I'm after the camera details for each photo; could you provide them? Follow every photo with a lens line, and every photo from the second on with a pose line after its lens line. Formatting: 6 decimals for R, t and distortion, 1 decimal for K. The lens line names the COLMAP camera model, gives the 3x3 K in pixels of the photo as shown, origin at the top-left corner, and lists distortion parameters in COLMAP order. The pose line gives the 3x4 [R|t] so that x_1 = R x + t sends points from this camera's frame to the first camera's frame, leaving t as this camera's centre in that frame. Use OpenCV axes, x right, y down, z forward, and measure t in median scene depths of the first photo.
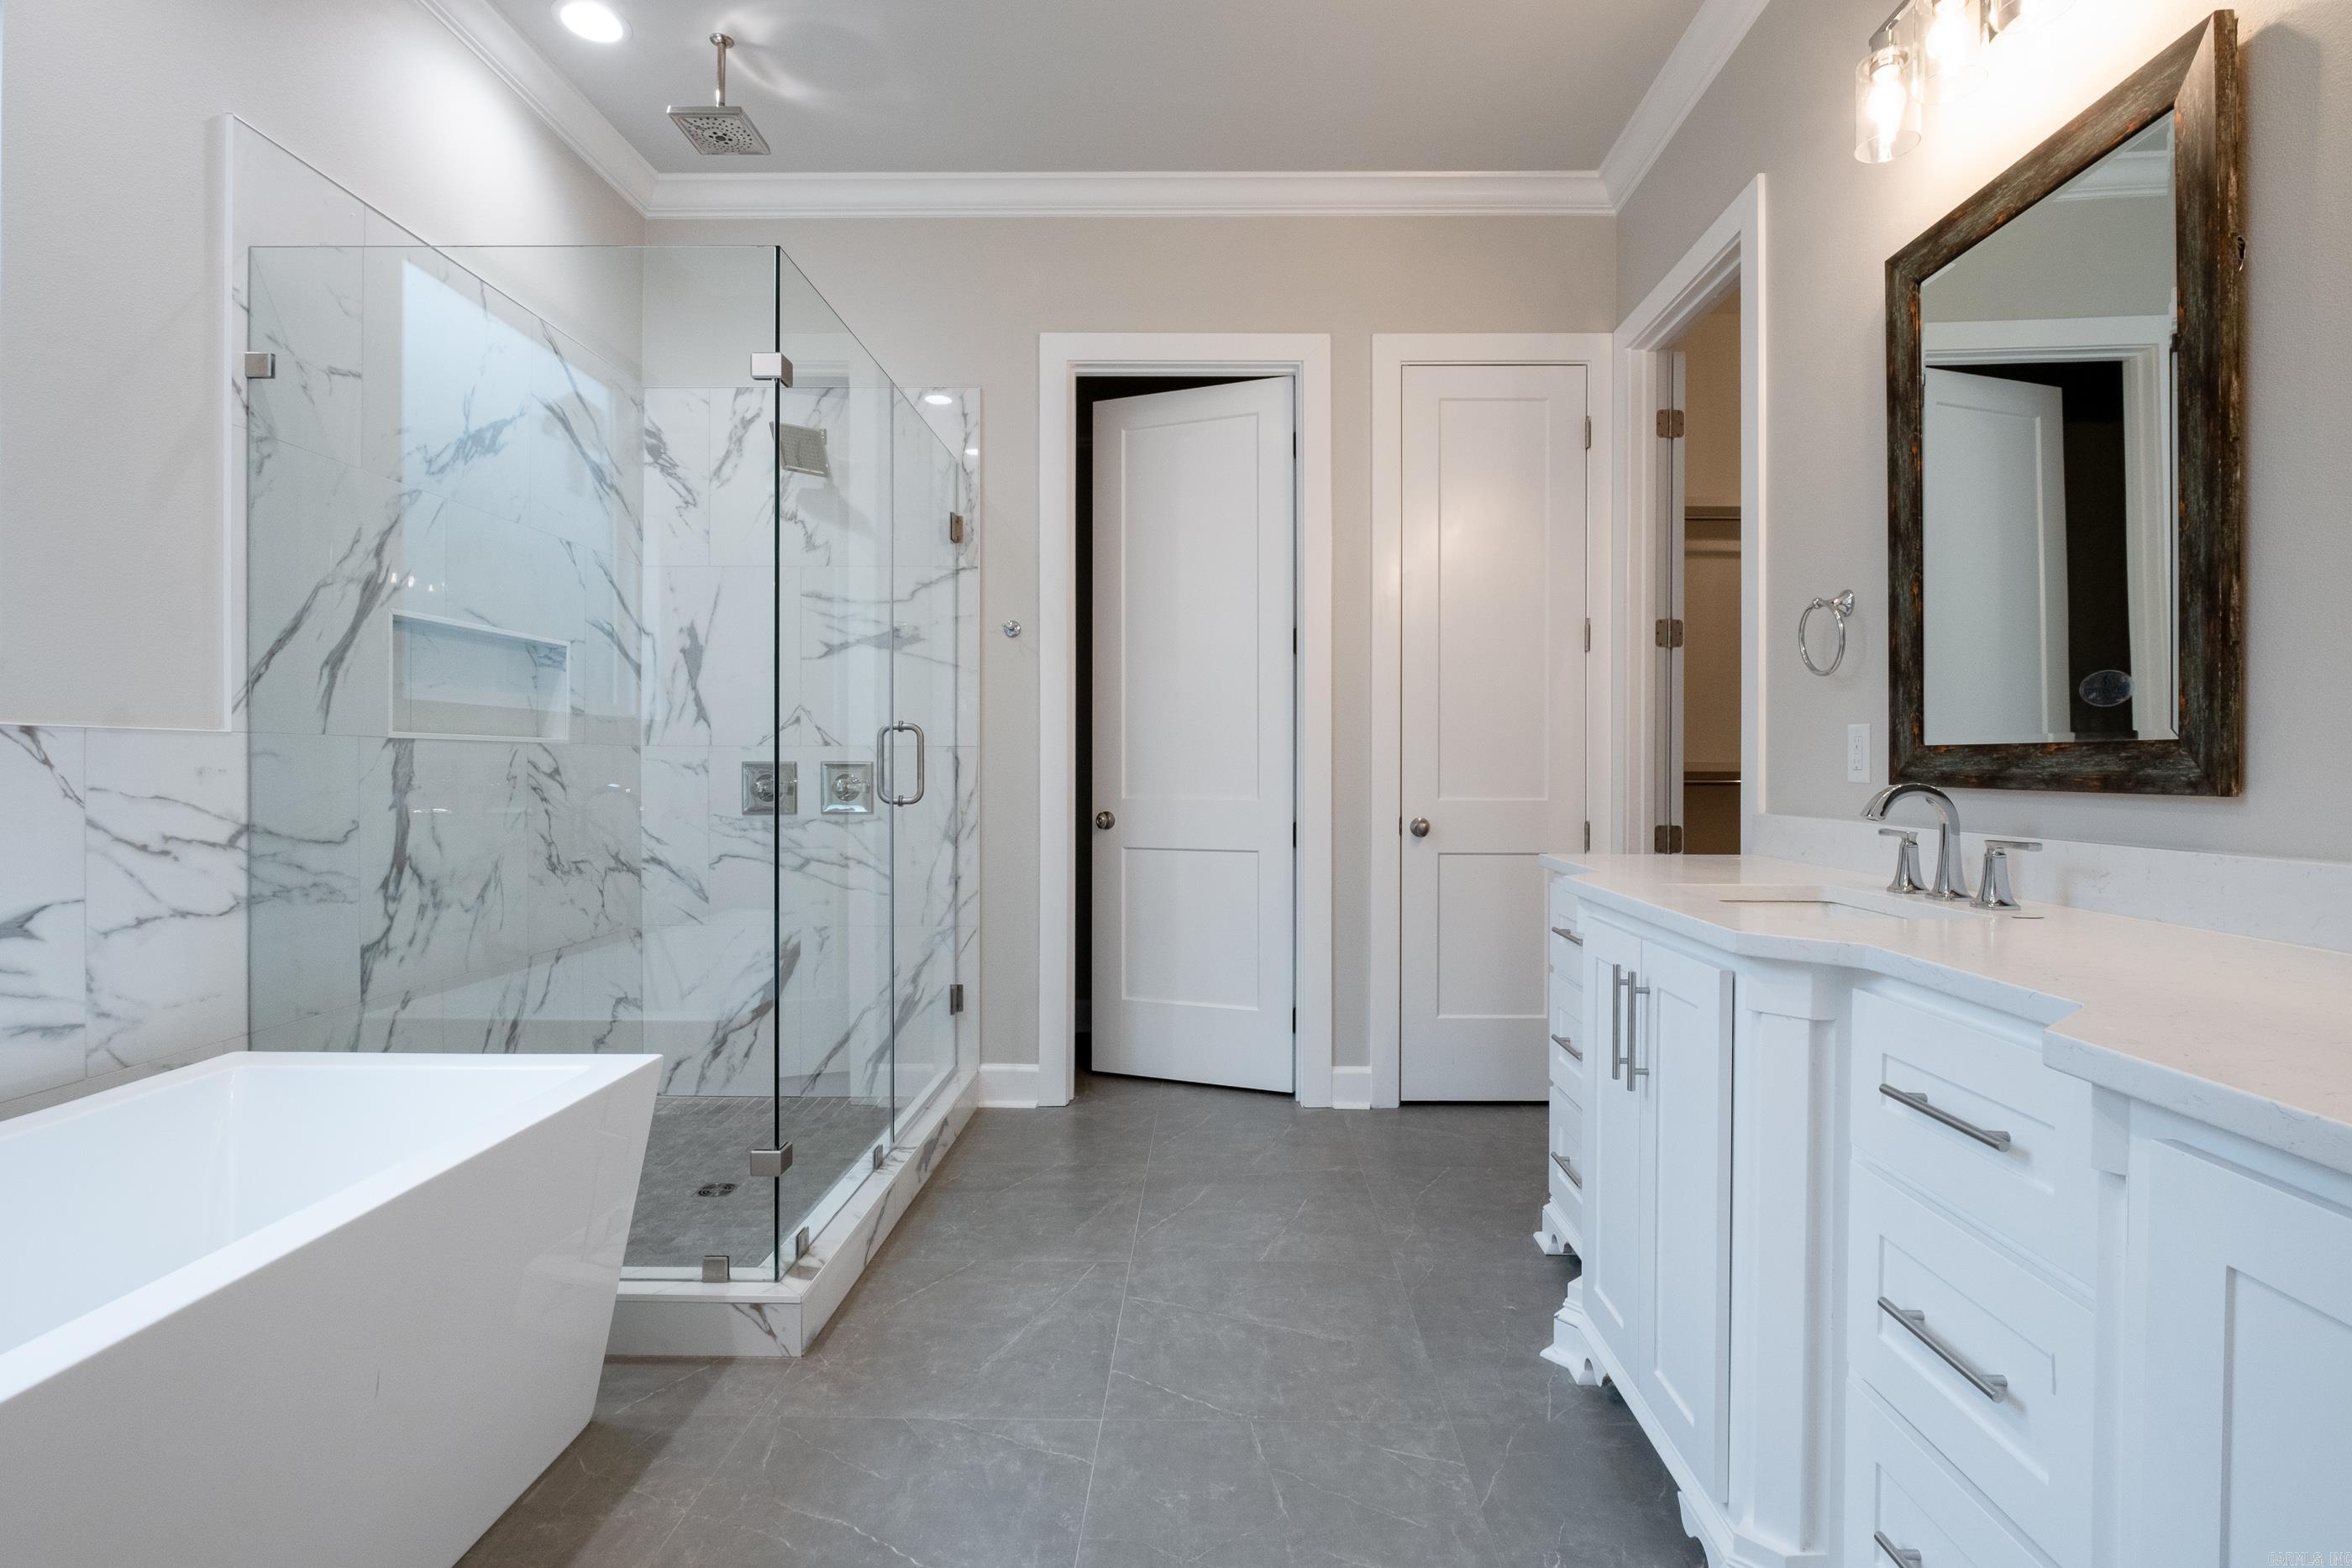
lens RADIAL K [[1084.6, 0, 1181.9], [0, 1084.6, 772.4], [0, 0, 1]] dist [-0.009162, 0.000361]
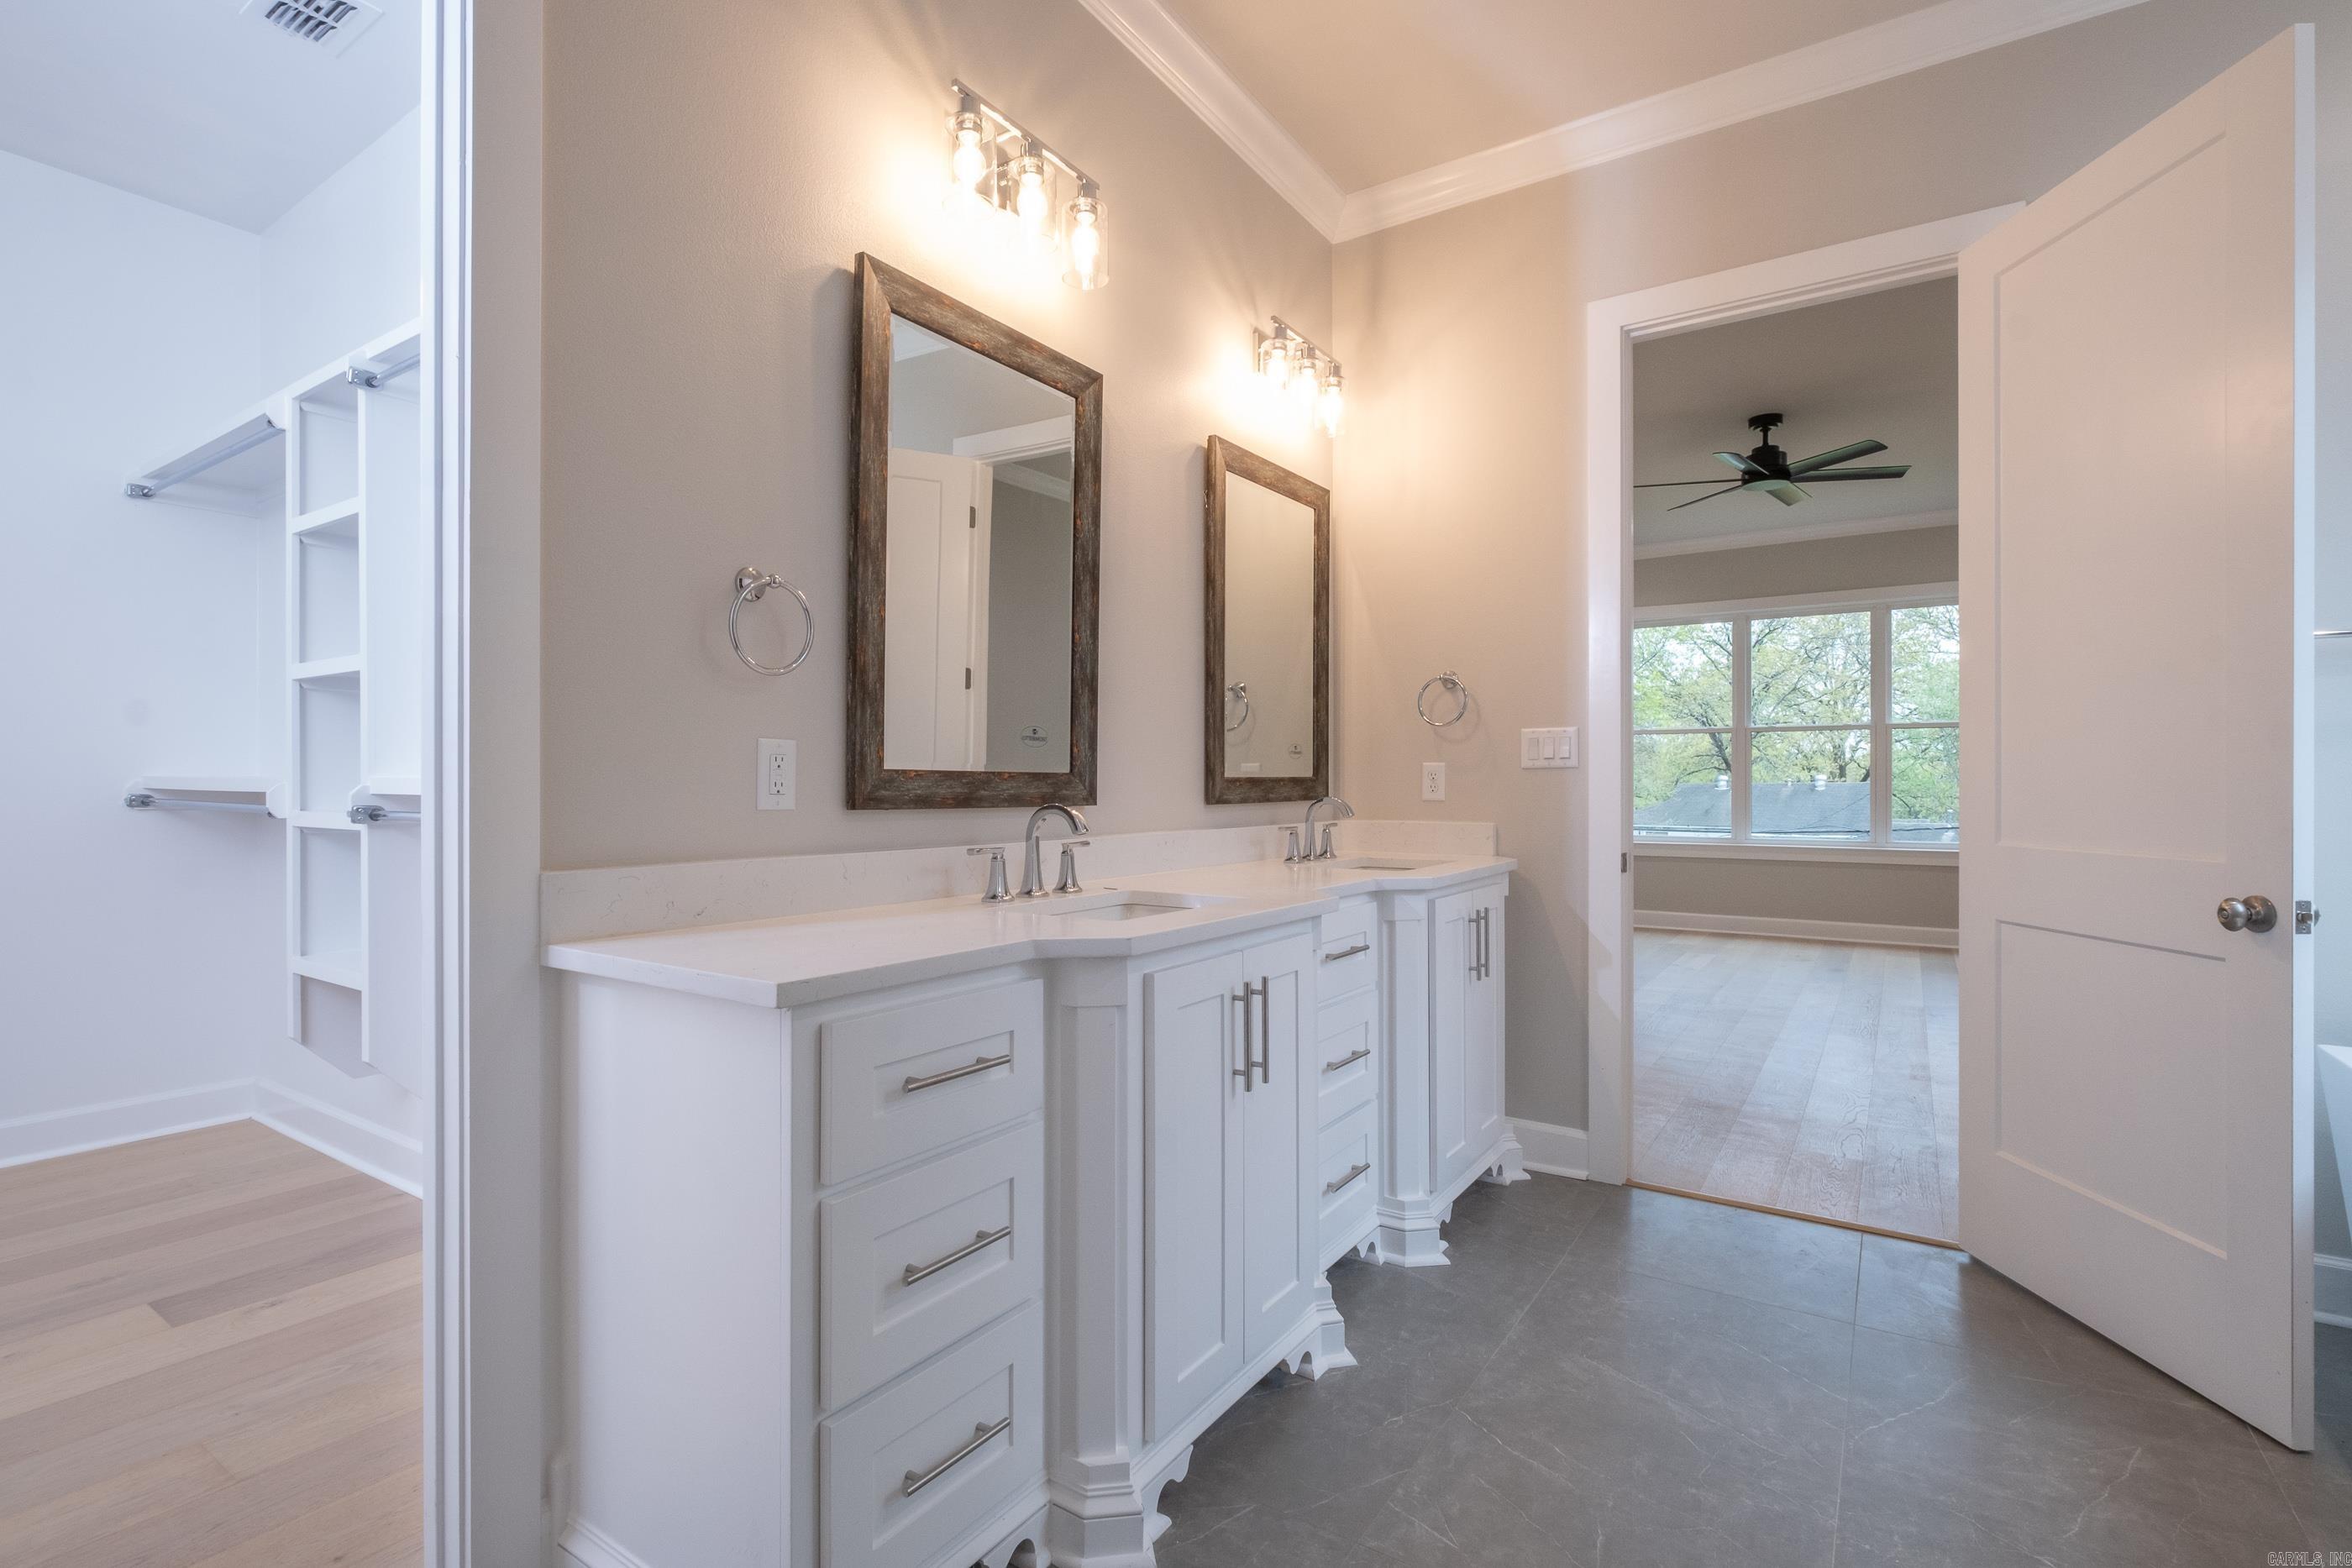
lens RADIAL K [[1084.6, 0, 1181.2], [0, 1084.6, 787.9], [0, 0, 1]] dist [-0.009162, 0.000361]
pose [[-0.852096, -0.003971, 0.523371, -0.082435], [0.000597, 0.999963, 0.008560, -0.016325], [-0.523386, 0.007607, -0.852062, 1.765631]]
